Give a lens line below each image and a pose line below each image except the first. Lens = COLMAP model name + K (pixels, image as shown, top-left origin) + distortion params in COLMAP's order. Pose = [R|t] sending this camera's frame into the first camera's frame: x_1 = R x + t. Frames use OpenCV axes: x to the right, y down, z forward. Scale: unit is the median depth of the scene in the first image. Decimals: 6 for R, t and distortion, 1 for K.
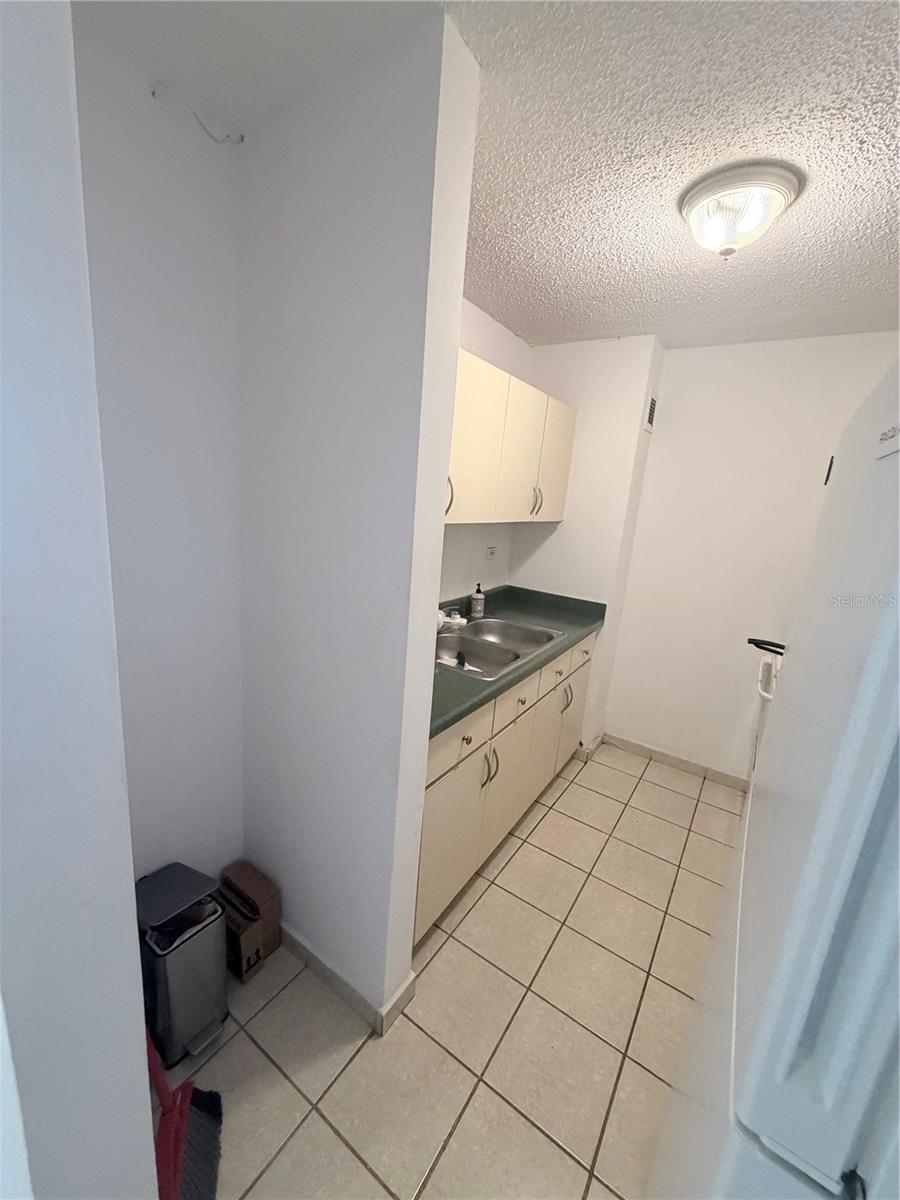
lens RADIAL K [[477.6, 0, 451.1], [0, 477.6, 599.1], [0, 0, 1]] dist [-0.000342, 0.000263]
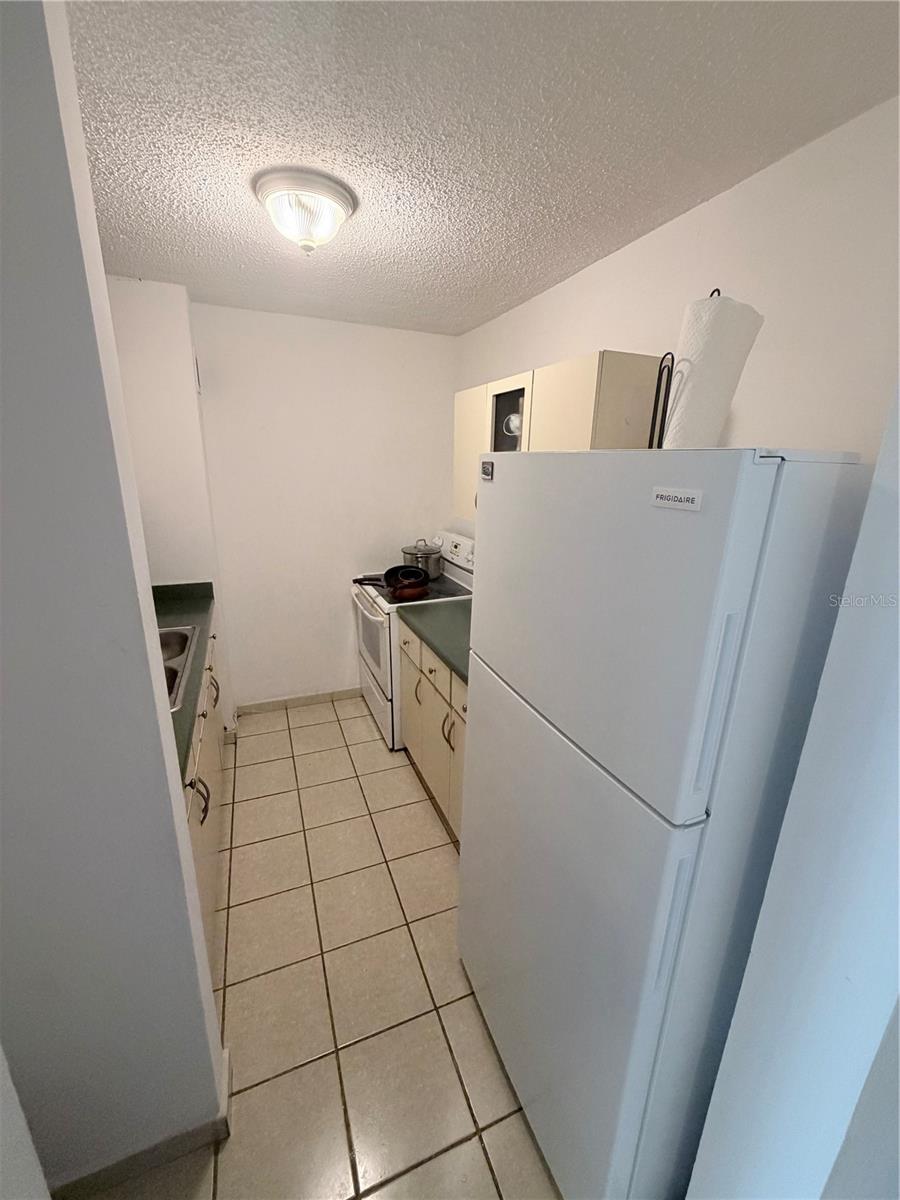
lens RADIAL K [[477.6, 0, 450.9], [0, 477.6, 599.2], [0, 0, 1]] dist [-0.000342, 0.000263]
pose [[0.556053, -0.296420, 0.776492, -0.317270], [0.206386, 0.954224, 0.216473, -0.129622], [-0.805115, 0.039887, 0.591776, 0.123713]]
